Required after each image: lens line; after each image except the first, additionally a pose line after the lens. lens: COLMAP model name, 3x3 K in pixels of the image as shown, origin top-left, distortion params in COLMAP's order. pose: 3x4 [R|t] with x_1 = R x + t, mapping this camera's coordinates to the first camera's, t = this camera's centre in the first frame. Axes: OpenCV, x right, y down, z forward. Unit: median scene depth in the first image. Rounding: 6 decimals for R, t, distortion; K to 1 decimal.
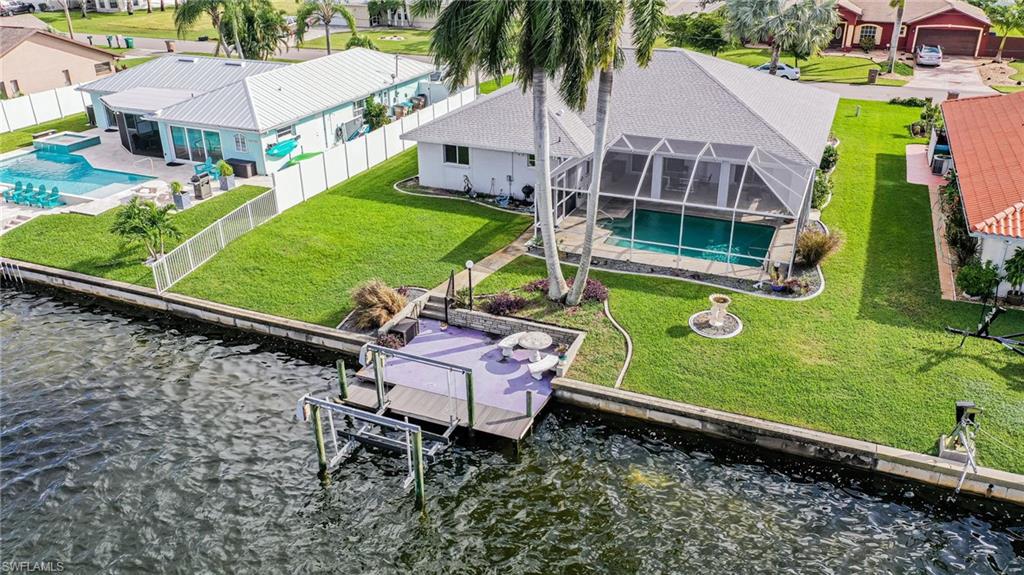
lens RADIAL K [[806.8, 0, 511.9], [0, 806.8, 285.9], [0, 0, 1]] dist [0.009546, -0.003227]
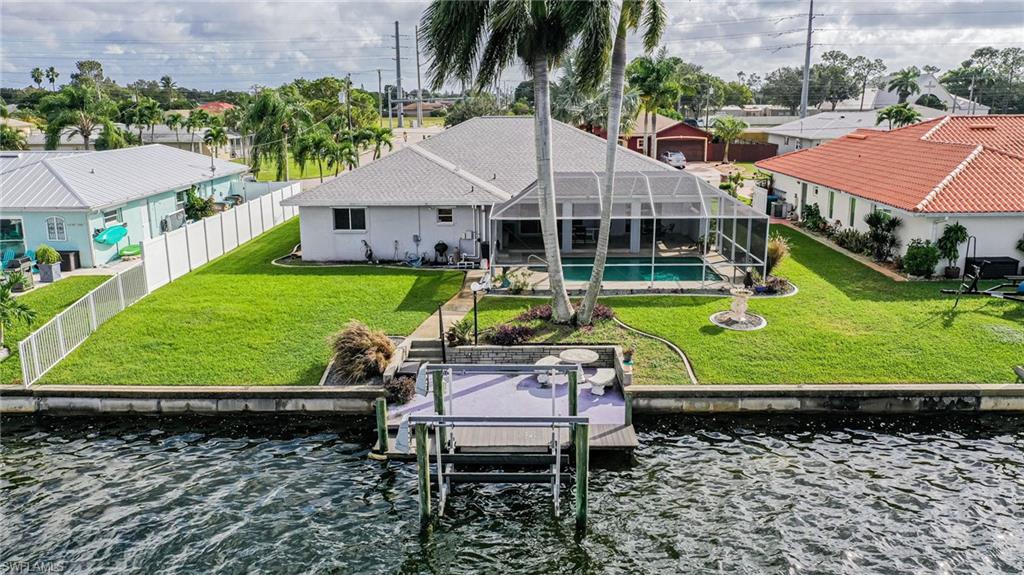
lens RADIAL K [[806.8, 0, 511.9], [0, 806.8, 285.9], [0, 0, 1]] dist [0.009546, -0.003227]
pose [[0.923905, -0.084146, 0.373254, -0.297037], [0.160147, 0.971002, -0.177505, 0.115108], [-0.347494, 0.223773, 0.910590, 0.189163]]
